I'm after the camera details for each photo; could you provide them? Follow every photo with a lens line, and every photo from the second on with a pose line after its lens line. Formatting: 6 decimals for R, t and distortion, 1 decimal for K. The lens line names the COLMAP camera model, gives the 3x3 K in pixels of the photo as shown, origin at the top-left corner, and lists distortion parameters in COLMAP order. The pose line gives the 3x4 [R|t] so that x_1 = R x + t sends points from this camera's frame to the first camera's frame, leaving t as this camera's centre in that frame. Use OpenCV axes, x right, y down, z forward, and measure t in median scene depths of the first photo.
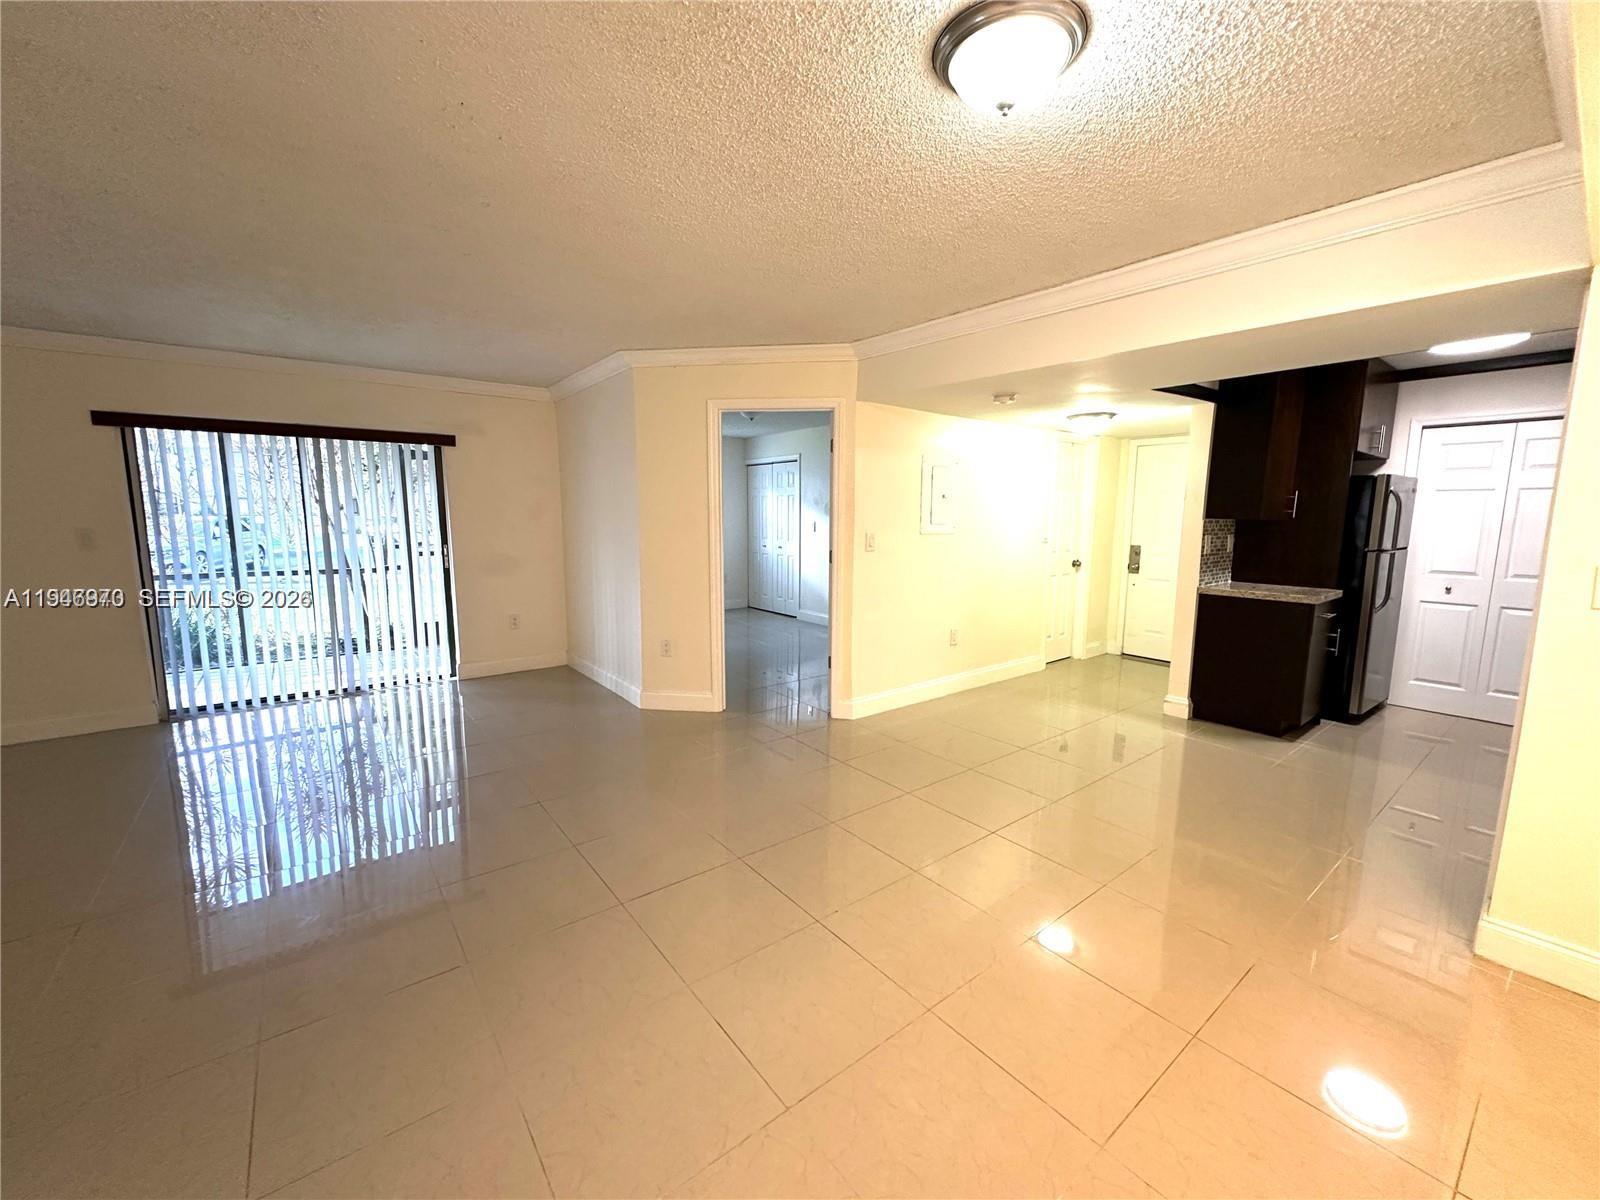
lens RADIAL K [[638.0, 0, 803.9], [0, 638.0, 601.4], [0, 0, 1]] dist [-0.001097, 0.000106]
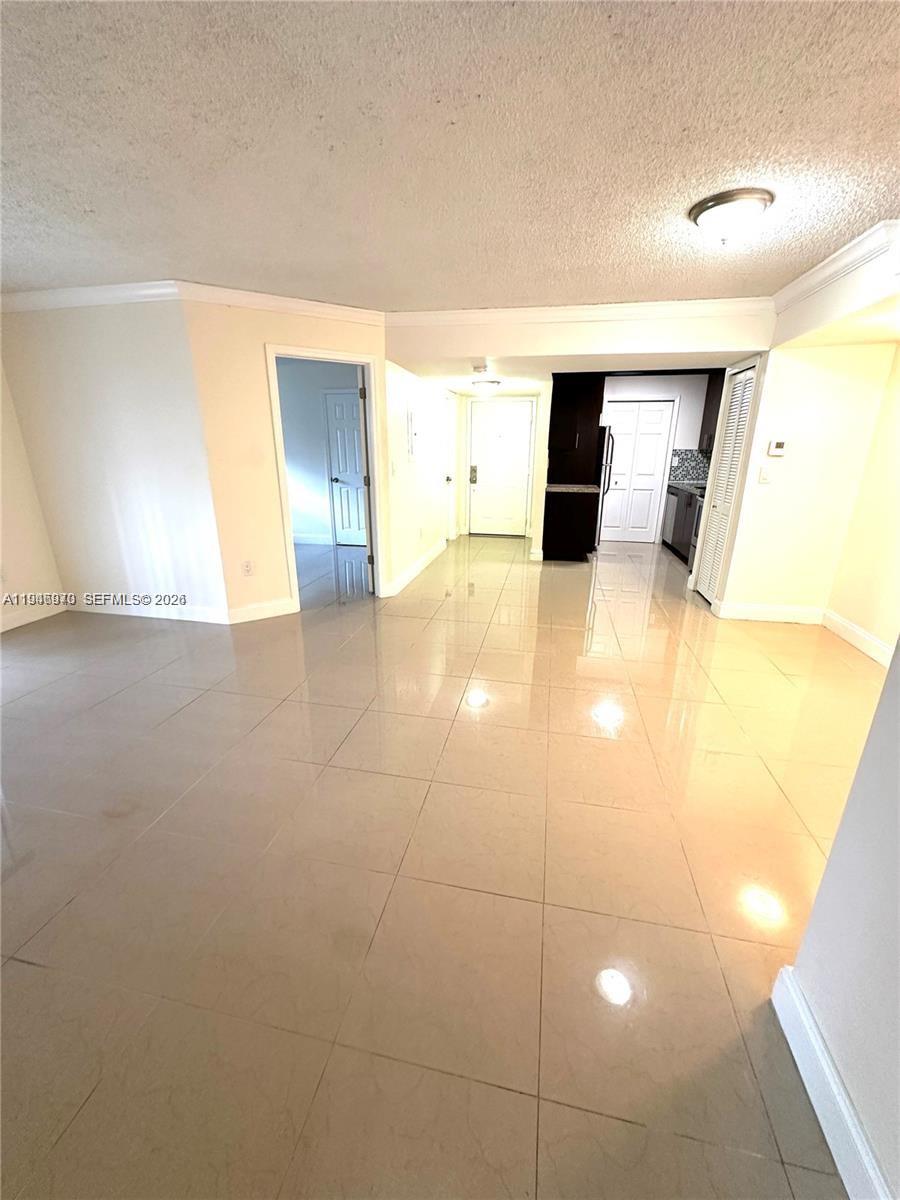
lens RADIAL K [[478.5, 0, 448.6], [0, 478.5, 602.2], [0, 0, 1]] dist [-0.001097, 0.000106]
pose [[0.770951, -0.203473, 0.603518, -0.467574], [0.090837, 0.973035, 0.212016, -0.019733], [-0.630384, -0.108632, 0.768645, 0.085839]]
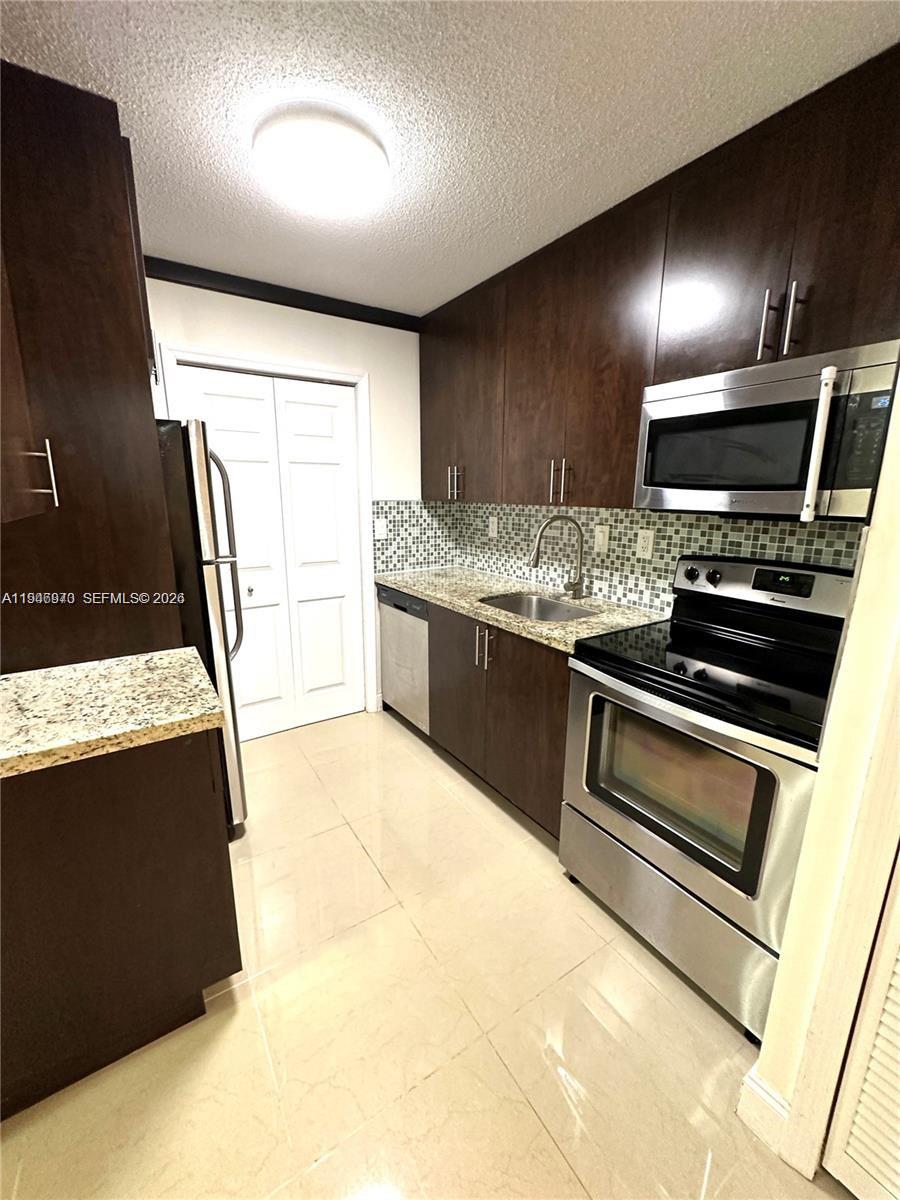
lens RADIAL K [[478.5, 0, 451.6], [0, 478.5, 600.4], [0, 0, 1]] dist [-0.001097, 0.000106]
pose [[0.087255, -0.232372, 0.968705, 0.480095], [0.136171, 0.966069, 0.219475, -0.104785], [-0.986835, 0.112759, 0.115937, 0.707355]]
